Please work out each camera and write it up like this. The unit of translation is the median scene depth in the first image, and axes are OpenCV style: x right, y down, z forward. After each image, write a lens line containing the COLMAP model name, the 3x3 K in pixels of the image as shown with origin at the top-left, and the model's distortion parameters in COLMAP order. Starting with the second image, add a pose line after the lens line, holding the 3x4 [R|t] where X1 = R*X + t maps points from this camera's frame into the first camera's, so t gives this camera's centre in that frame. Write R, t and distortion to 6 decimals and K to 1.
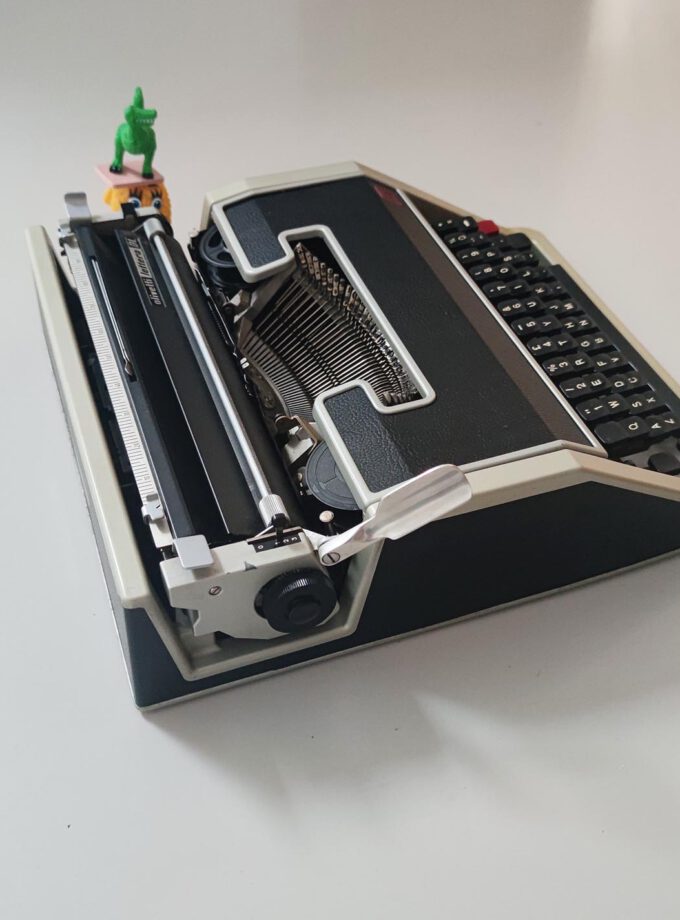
lens RADIAL K [[1060.5, 0, 342.5], [0, 1060.5, 503.0], [0, 0, 1]] dist [0.003152, 0.006223]
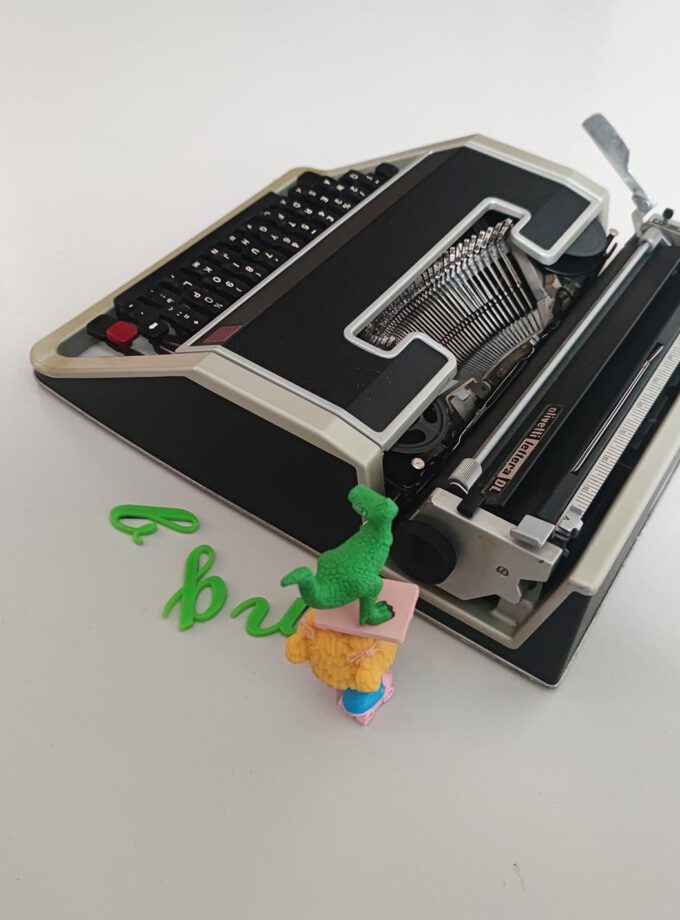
lens RADIAL K [[894.8, 0, 335.2], [0, 894.8, 514.9], [0, 0, 1]] dist [0.004926, -0.001616]
pose [[-0.608473, -0.646647, 0.460008, -0.458066], [0.496595, 0.141876, 0.856309, -0.897311], [-0.618994, 0.749479, 0.234794, 0.977357]]
